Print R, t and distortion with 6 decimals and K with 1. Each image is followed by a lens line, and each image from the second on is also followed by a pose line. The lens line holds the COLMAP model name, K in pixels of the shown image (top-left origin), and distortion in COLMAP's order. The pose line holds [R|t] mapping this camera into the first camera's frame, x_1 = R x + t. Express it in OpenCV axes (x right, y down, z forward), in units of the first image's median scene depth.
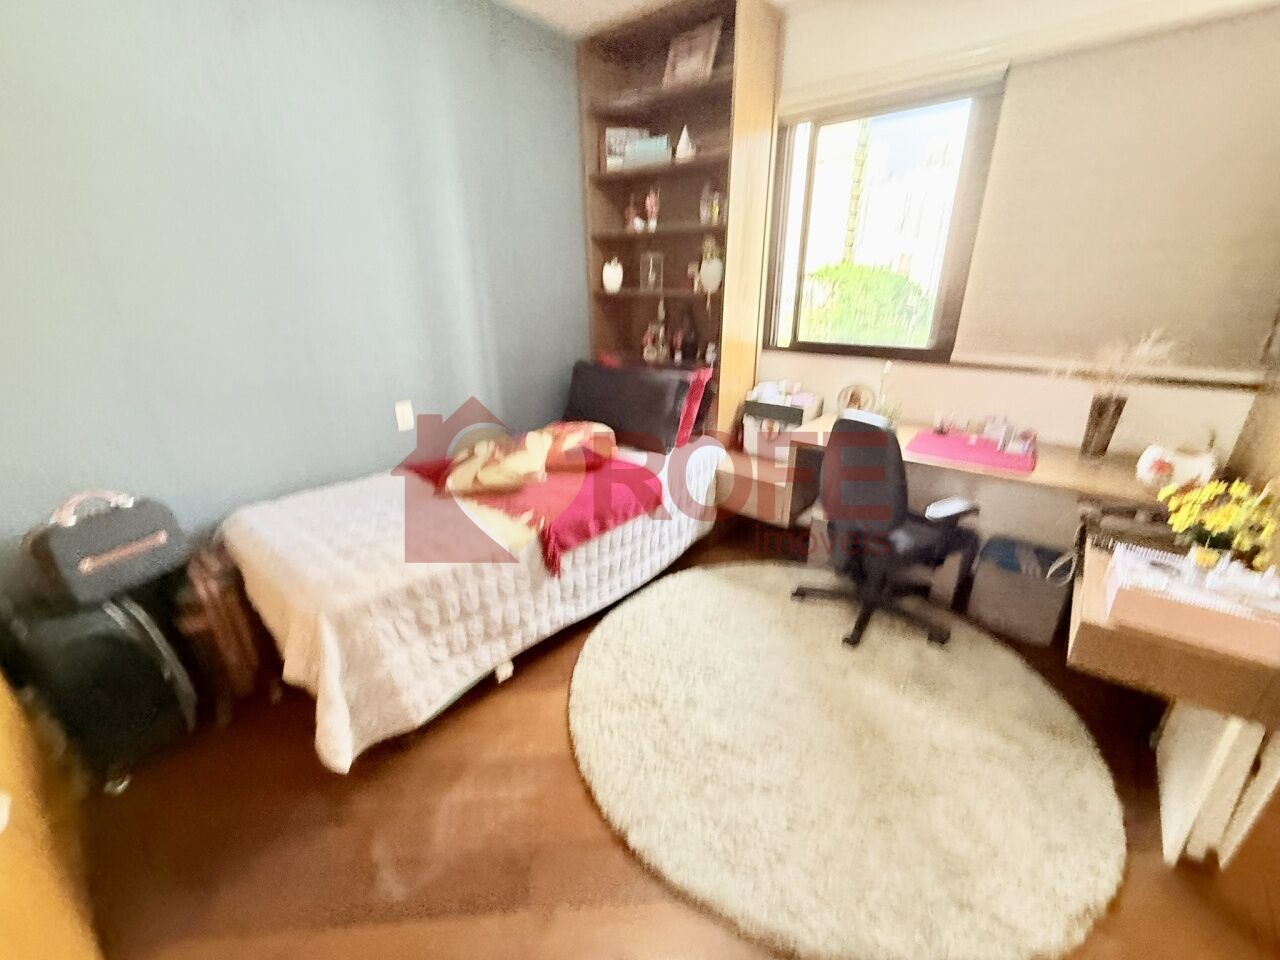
lens RADIAL K [[510.6, 0, 636.8], [0, 510.6, 471.6], [0, 0, 1]] dist [0.000872, 0.000990]
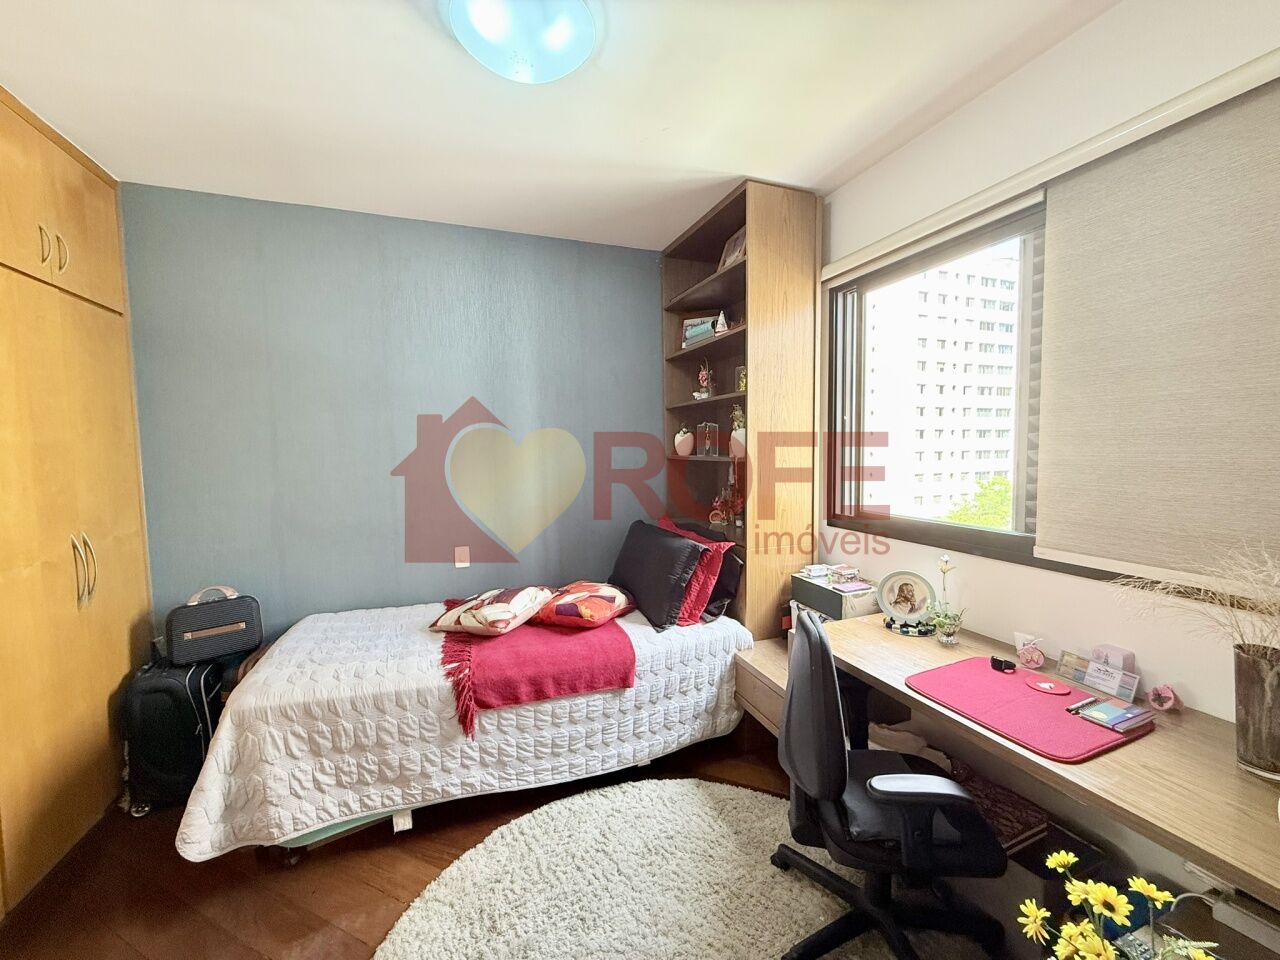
lens RADIAL K [[510.6, 0, 640.8], [0, 510.6, 481.3], [0, 0, 1]] dist [0.000872, 0.000990]
pose [[0.879780, 0.032604, -0.474261, 0.512392], [-0.162693, 0.958051, -0.235942, -0.072432], [0.446674, 0.284736, 0.848179, 0.161267]]
